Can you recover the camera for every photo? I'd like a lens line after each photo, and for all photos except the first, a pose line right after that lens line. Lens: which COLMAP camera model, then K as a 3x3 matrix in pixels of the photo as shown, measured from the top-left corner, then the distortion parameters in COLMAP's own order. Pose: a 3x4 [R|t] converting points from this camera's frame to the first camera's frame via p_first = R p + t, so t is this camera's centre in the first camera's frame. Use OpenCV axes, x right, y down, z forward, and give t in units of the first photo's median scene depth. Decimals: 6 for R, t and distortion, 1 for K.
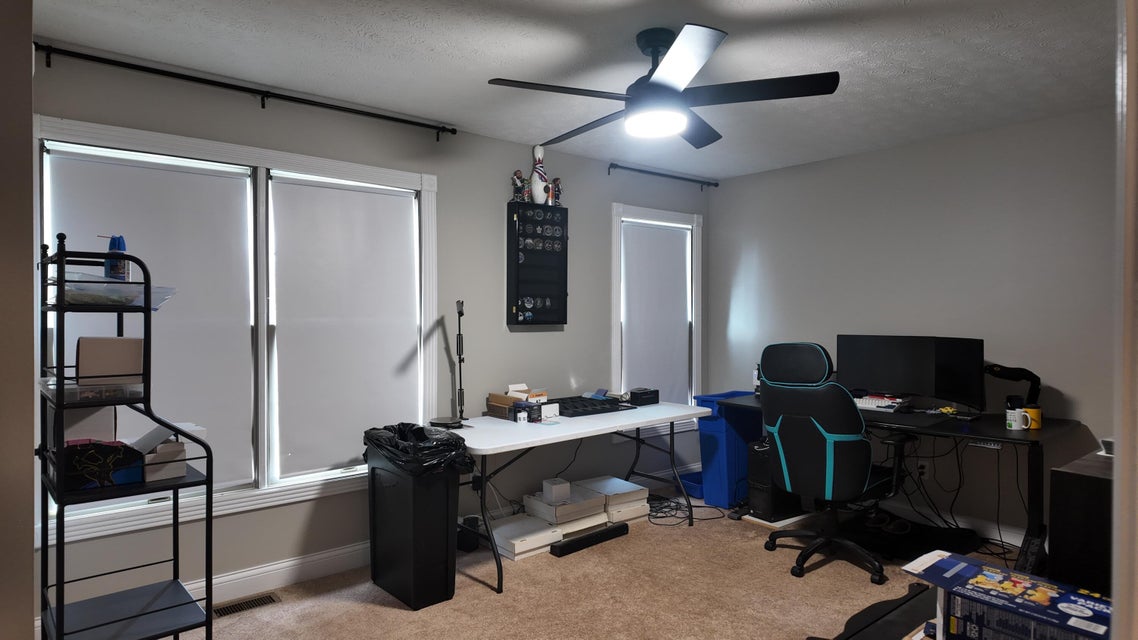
lens RADIAL K [[673.0, 0, 568.5], [0, 673.0, 316.1], [0, 0, 1]] dist [0.040887, -0.038719]
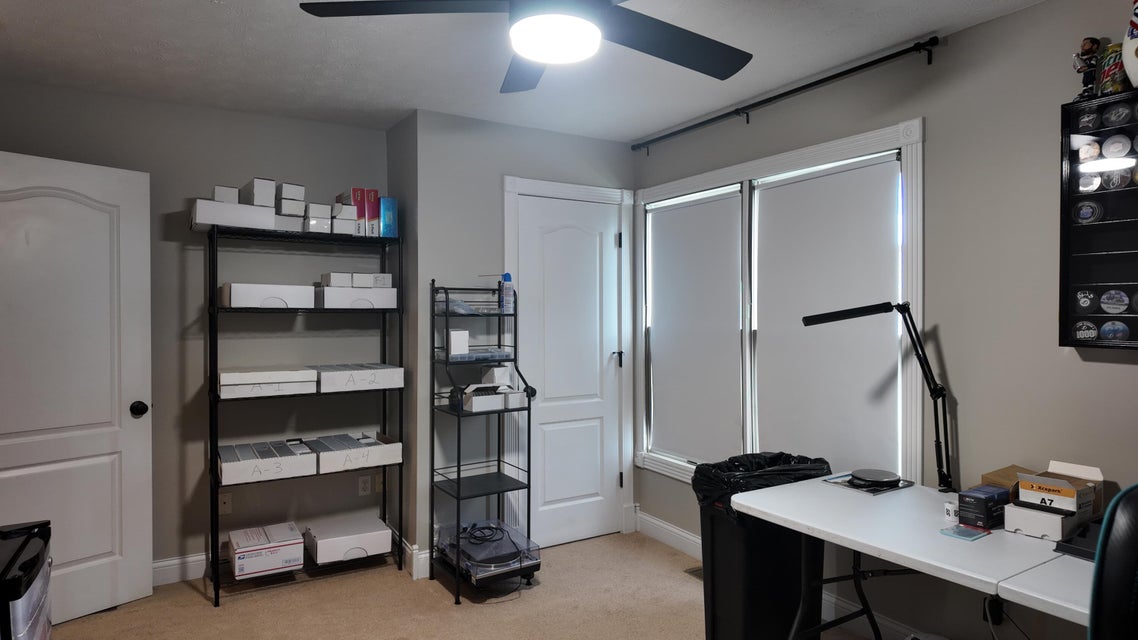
lens RADIAL K [[673.0, 0, 570.6], [0, 673.0, 318.4], [0, 0, 1]] dist [0.040887, -0.038719]
pose [[-0.170857, 0.015049, -0.985181, 0.562800], [0.000270, 0.999884, 0.015227, -0.018454], [0.985296, 0.002335, -0.170841, 0.807812]]
